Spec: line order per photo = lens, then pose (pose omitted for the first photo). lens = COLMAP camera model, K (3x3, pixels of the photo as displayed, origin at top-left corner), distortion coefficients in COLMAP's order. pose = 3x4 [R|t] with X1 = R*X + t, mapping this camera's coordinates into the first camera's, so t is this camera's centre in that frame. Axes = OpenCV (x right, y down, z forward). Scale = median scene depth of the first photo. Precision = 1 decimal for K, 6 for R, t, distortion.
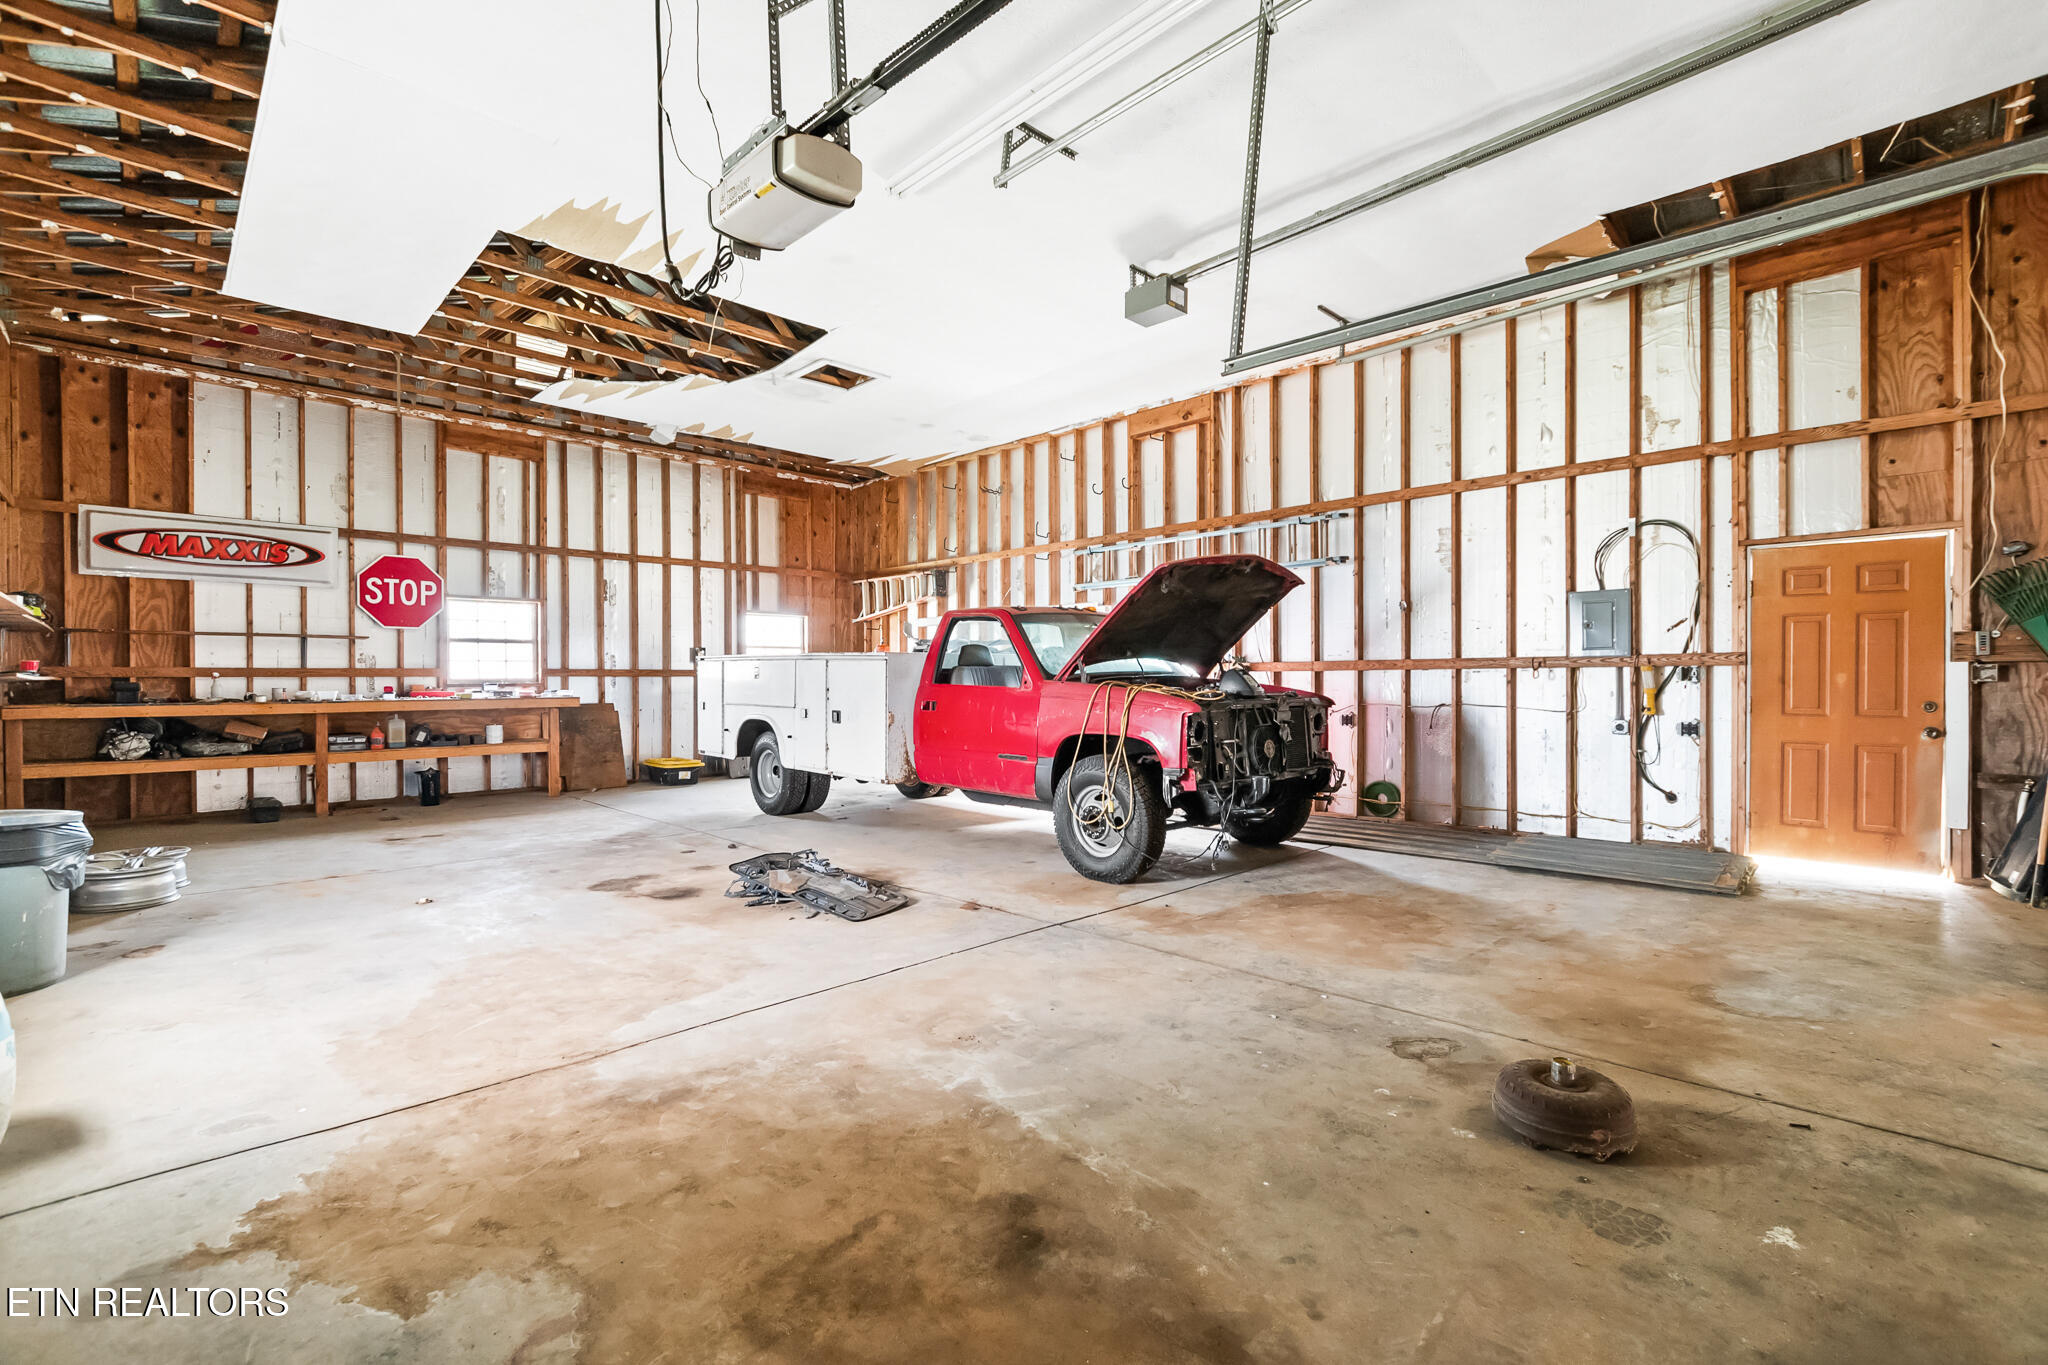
lens RADIAL K [[930.3, 0, 1030.8], [0, 930.3, 683.3], [0, 0, 1]] dist [-0.003233, -0.000715]
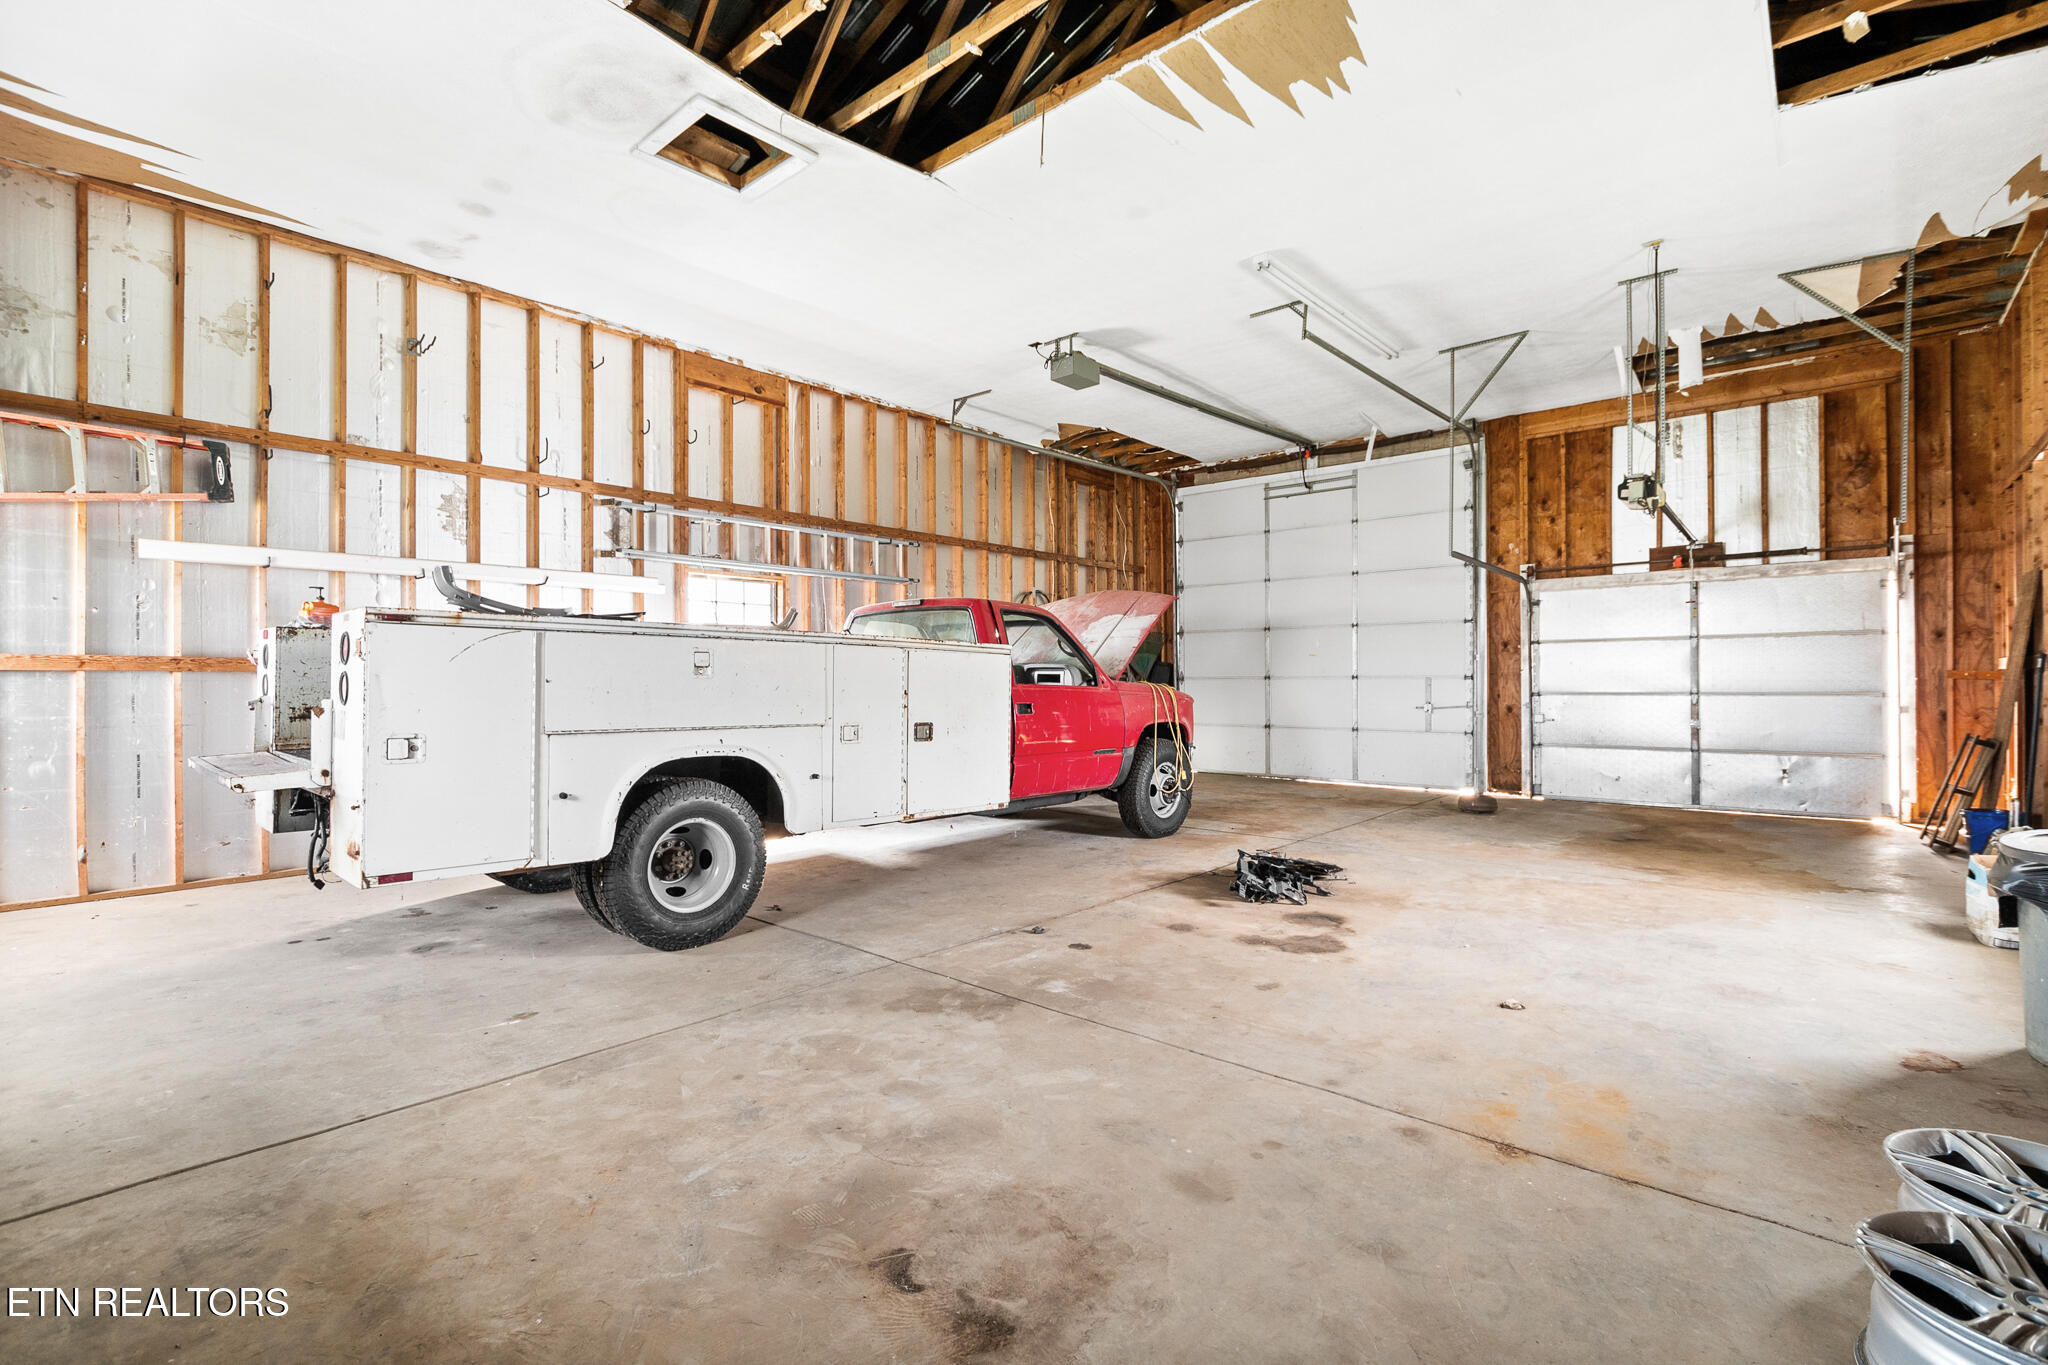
lens RADIAL K [[930.3, 0, 1027.7], [0, 930.3, 675.6], [0, 0, 1]] dist [-0.003233, -0.000715]
pose [[-0.096134, 0.006029, 0.995350, -0.371102], [0.014086, 0.999890, -0.004696, -0.000496], [-0.995269, 0.013569, -0.096208, 0.407442]]
